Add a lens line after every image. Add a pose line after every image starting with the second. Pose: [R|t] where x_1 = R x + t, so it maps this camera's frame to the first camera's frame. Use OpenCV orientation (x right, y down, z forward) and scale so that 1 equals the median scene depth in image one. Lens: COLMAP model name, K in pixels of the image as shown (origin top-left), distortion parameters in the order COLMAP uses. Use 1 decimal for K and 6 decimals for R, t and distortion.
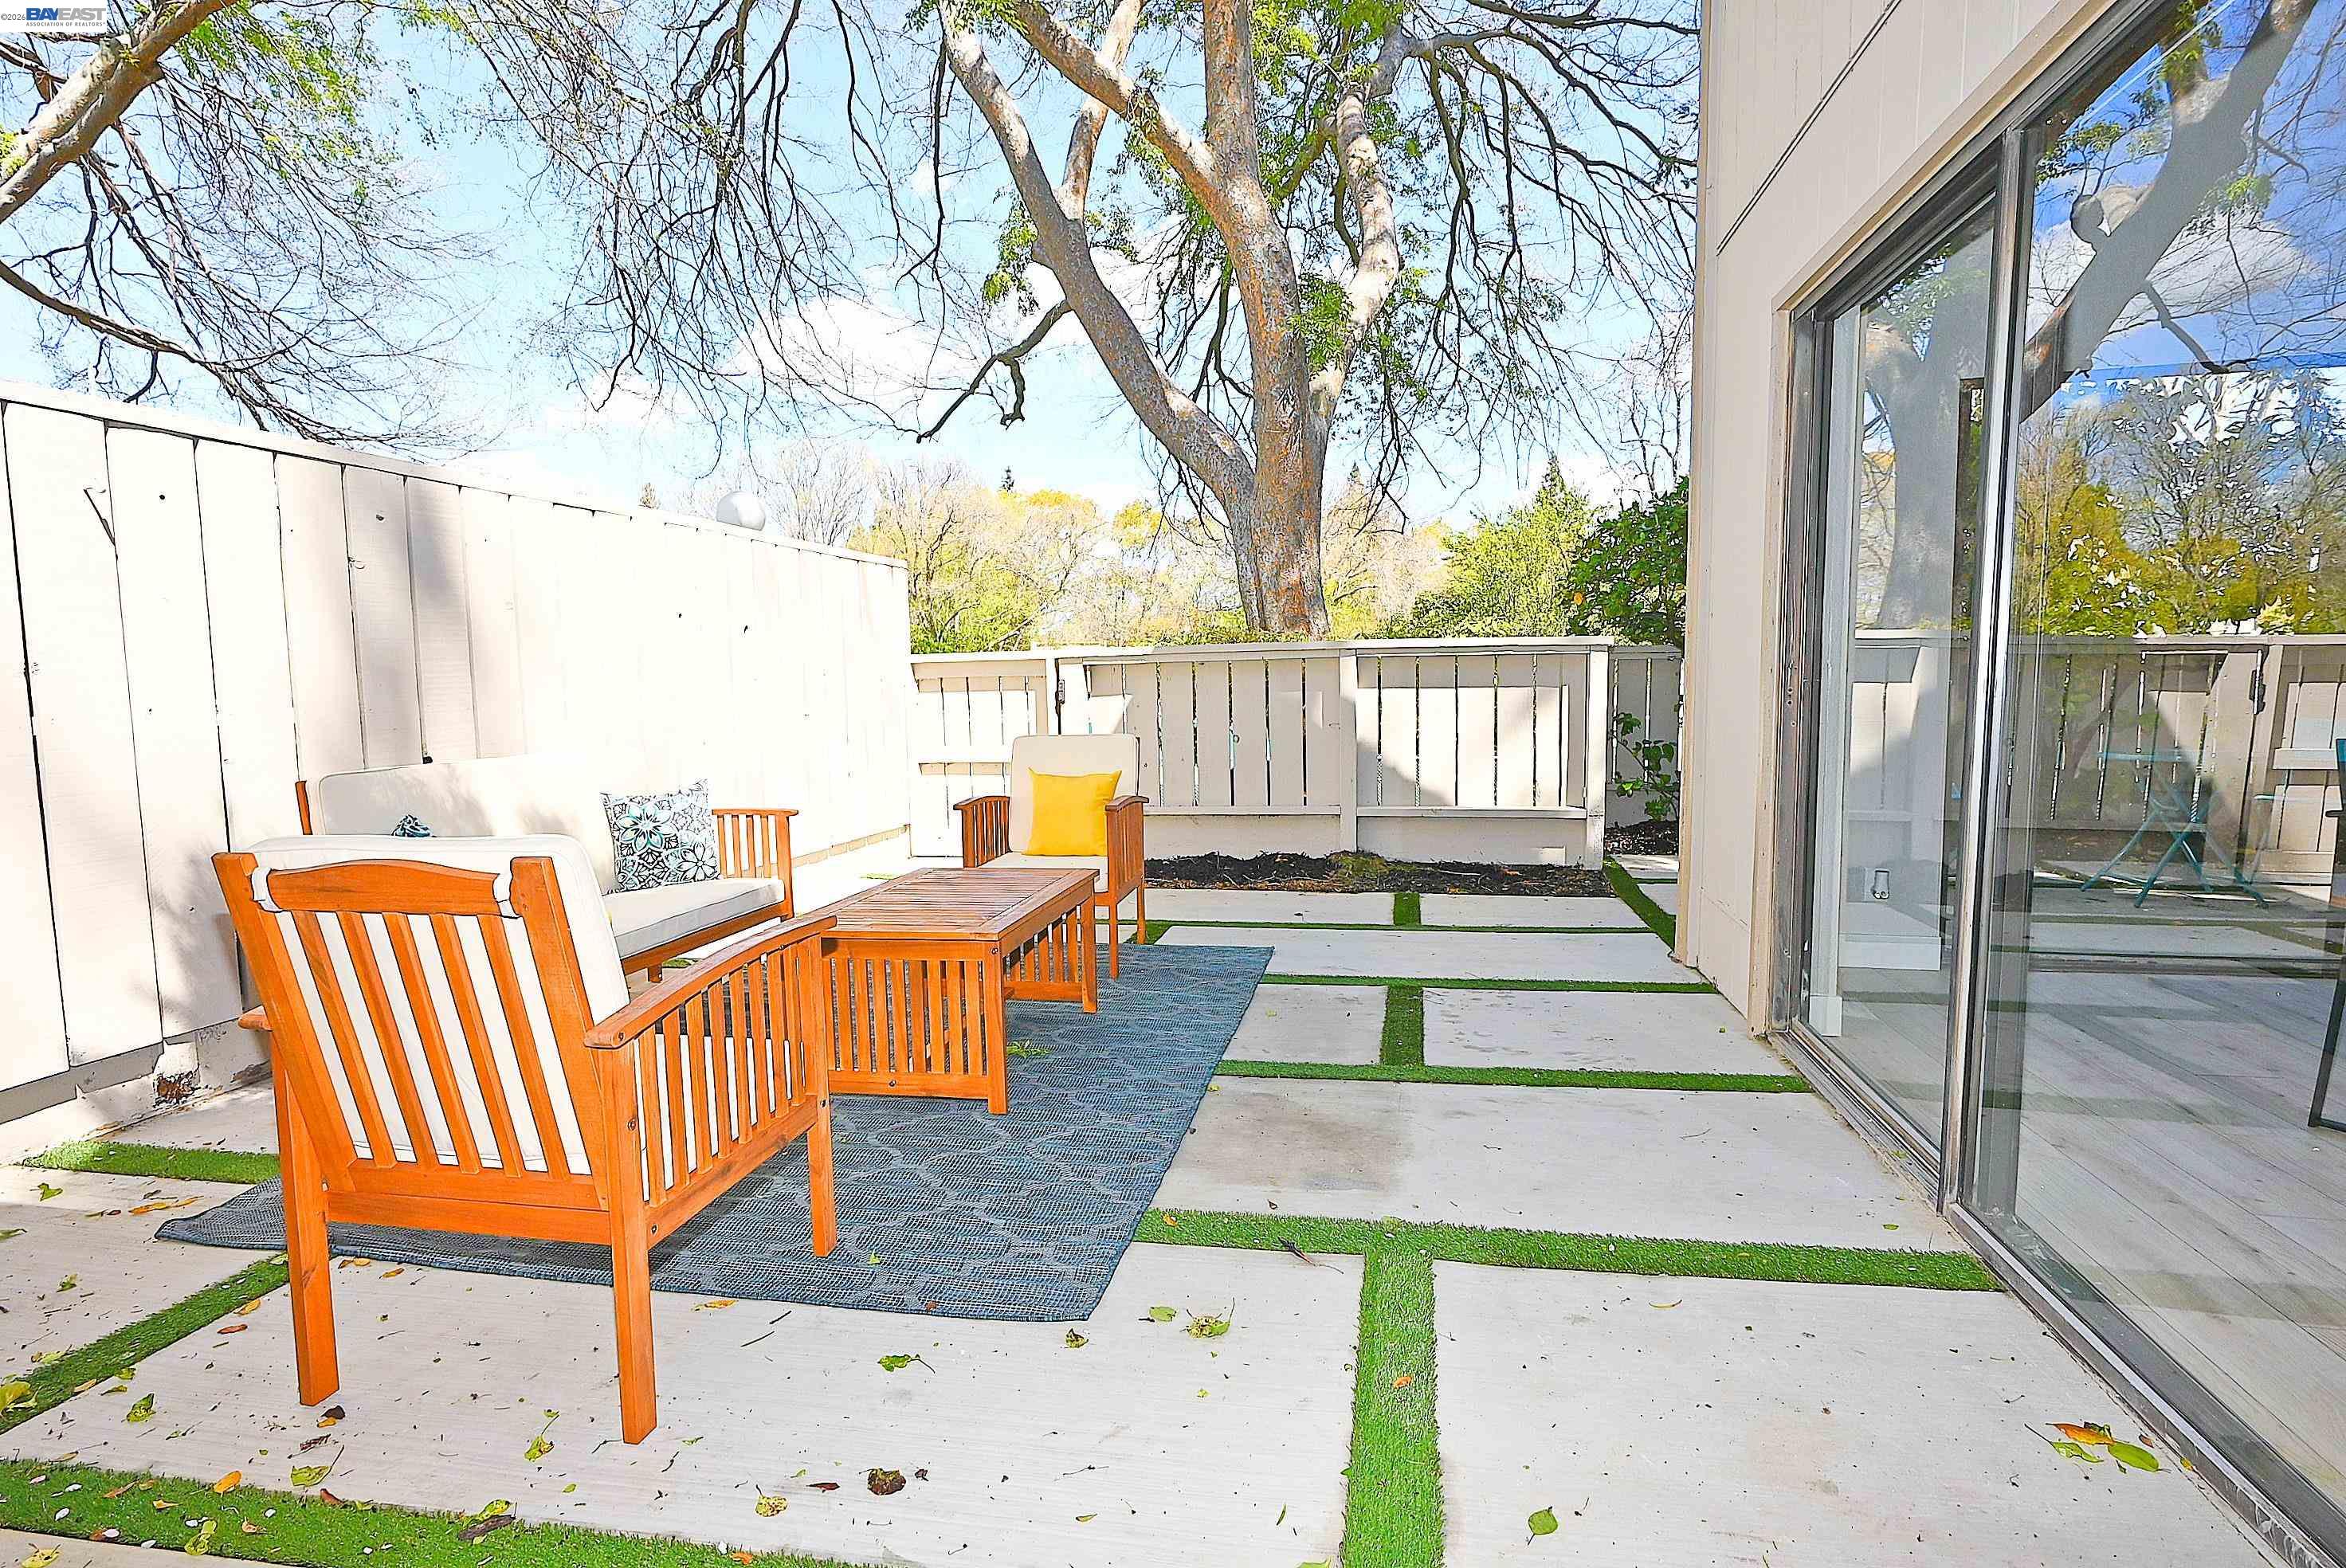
lens RADIAL K [[1172.4, 0, 1170.9], [0, 1172.4, 788.9], [0, 0, 1]] dist [-0.002613, 0.001120]
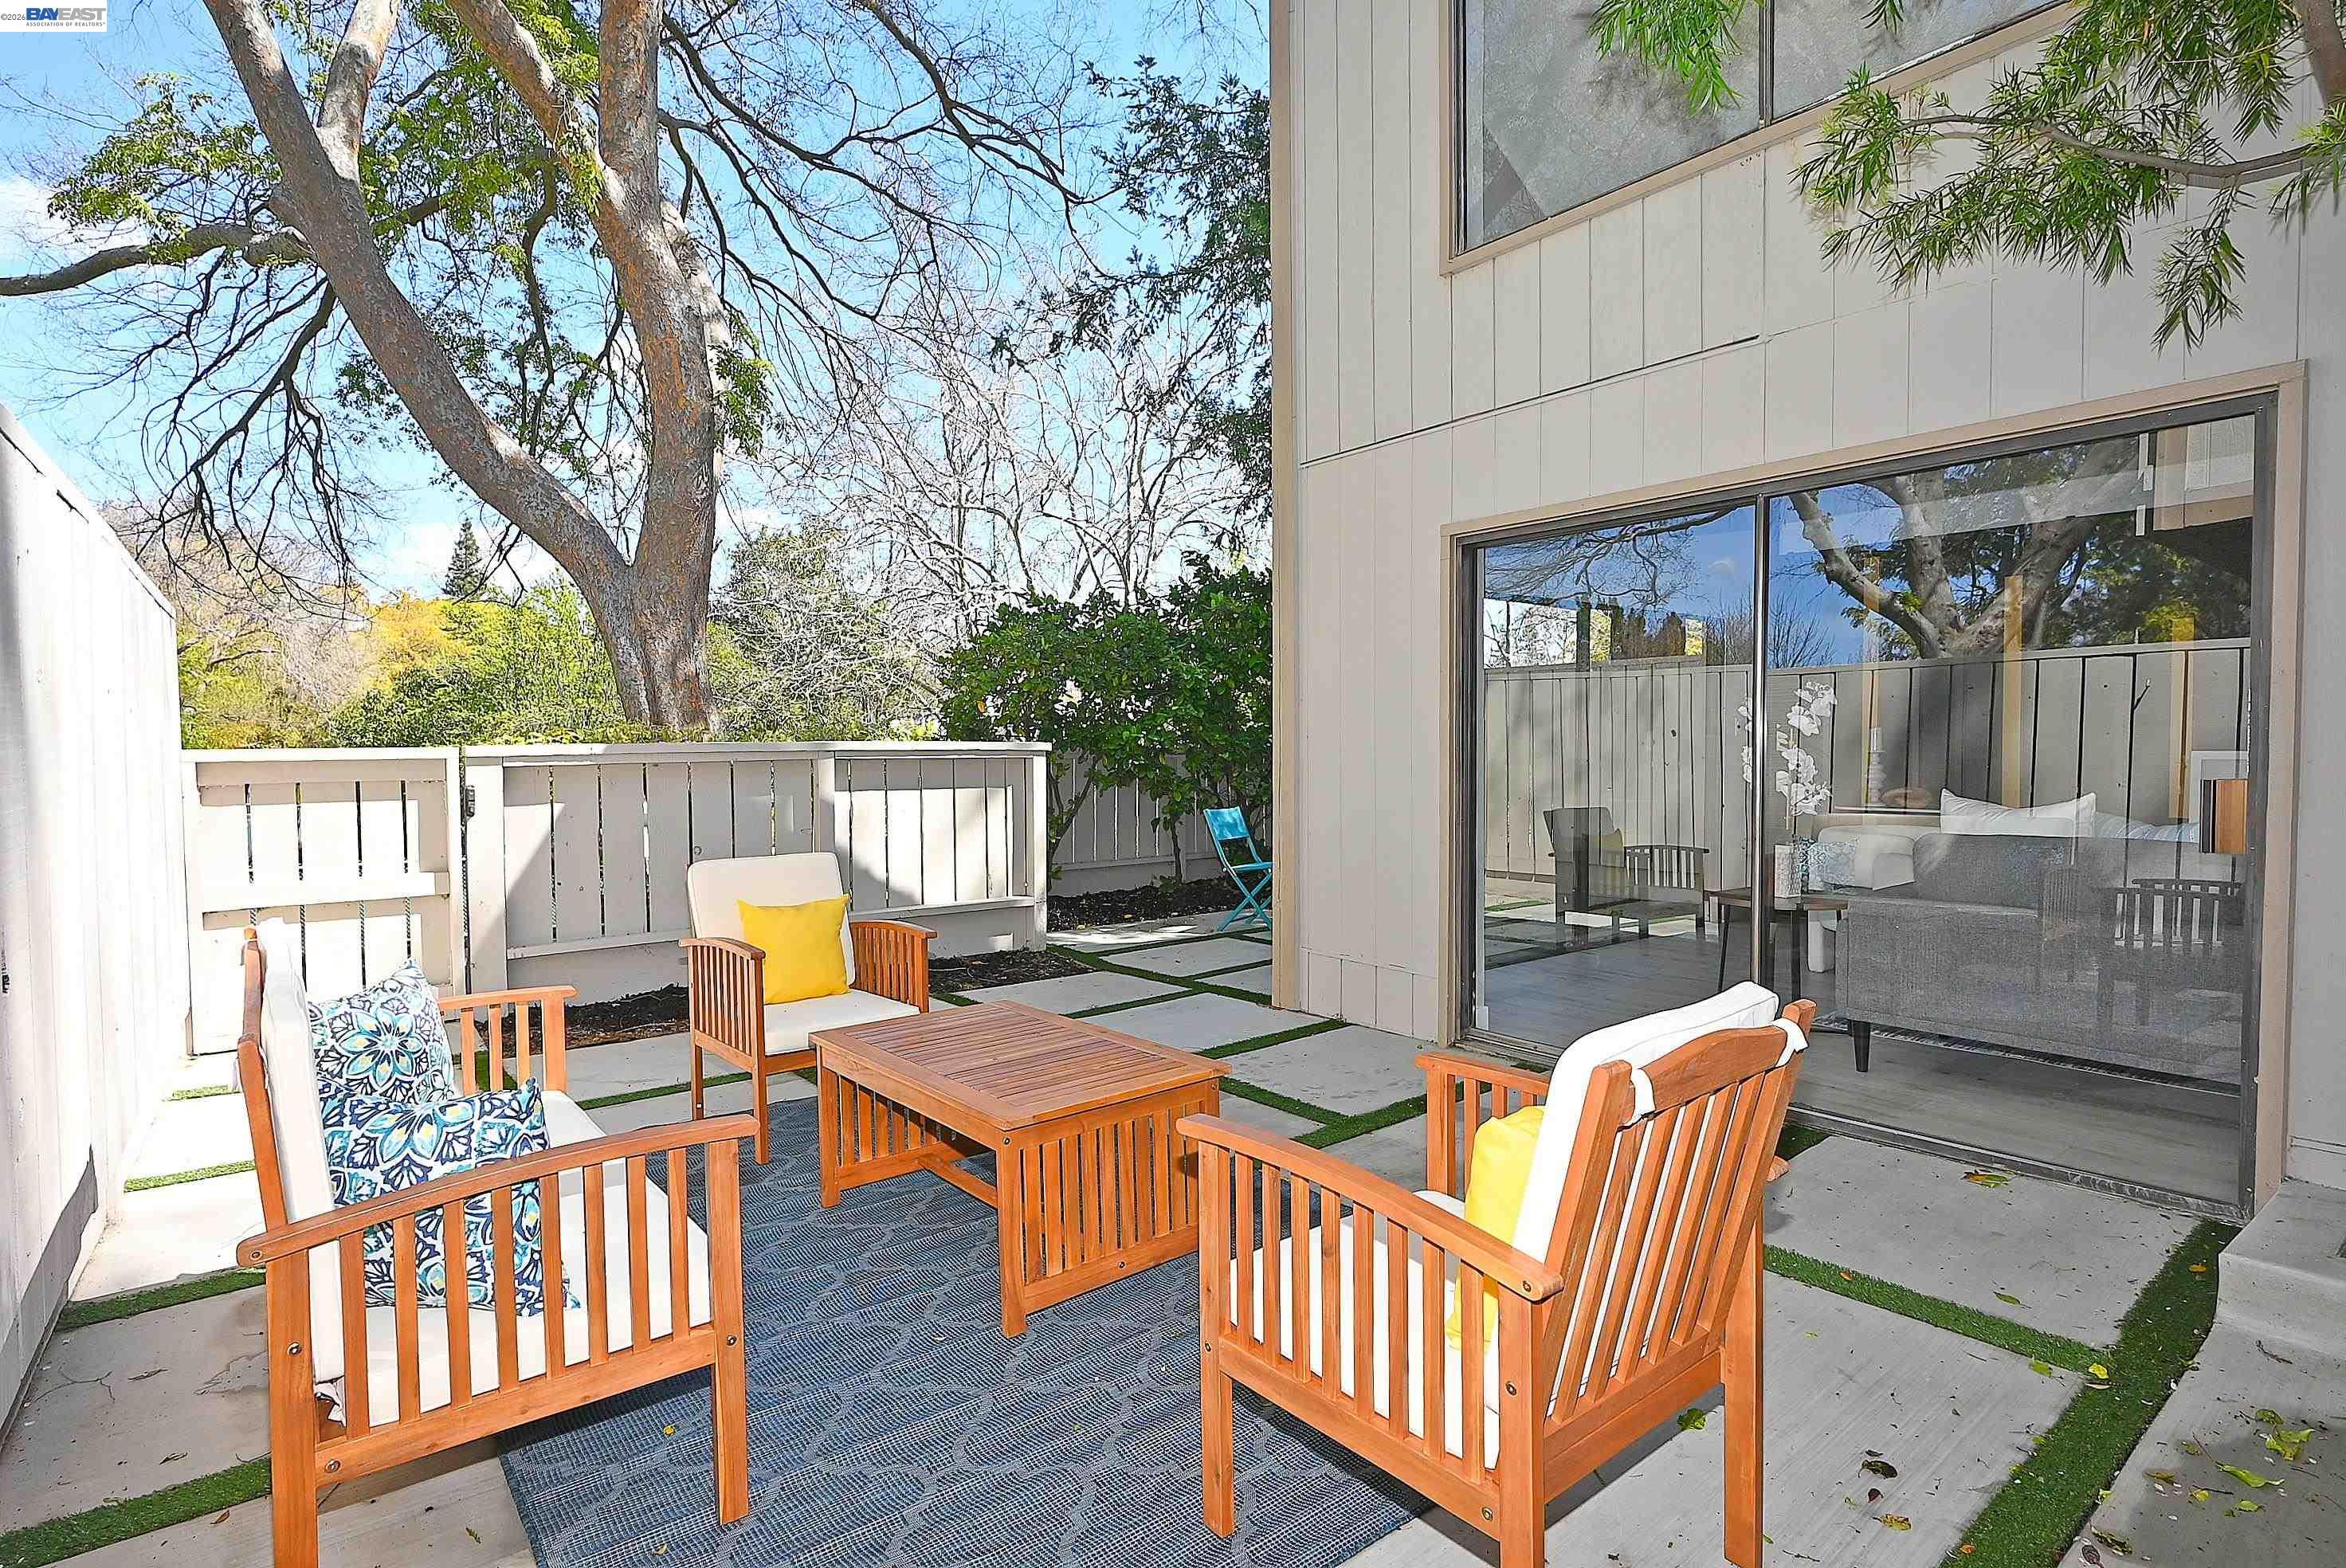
lens RADIAL K [[1172.4, 0, 1170.9], [0, 1172.4, 788.9], [0, 0, 1]] dist [-0.002613, 0.001120]
pose [[0.648841, -0.013763, 0.760800, -0.393829], [0.069174, 0.996763, -0.040963, -0.029521], [-0.757773, 0.079206, 0.647693, 0.168545]]
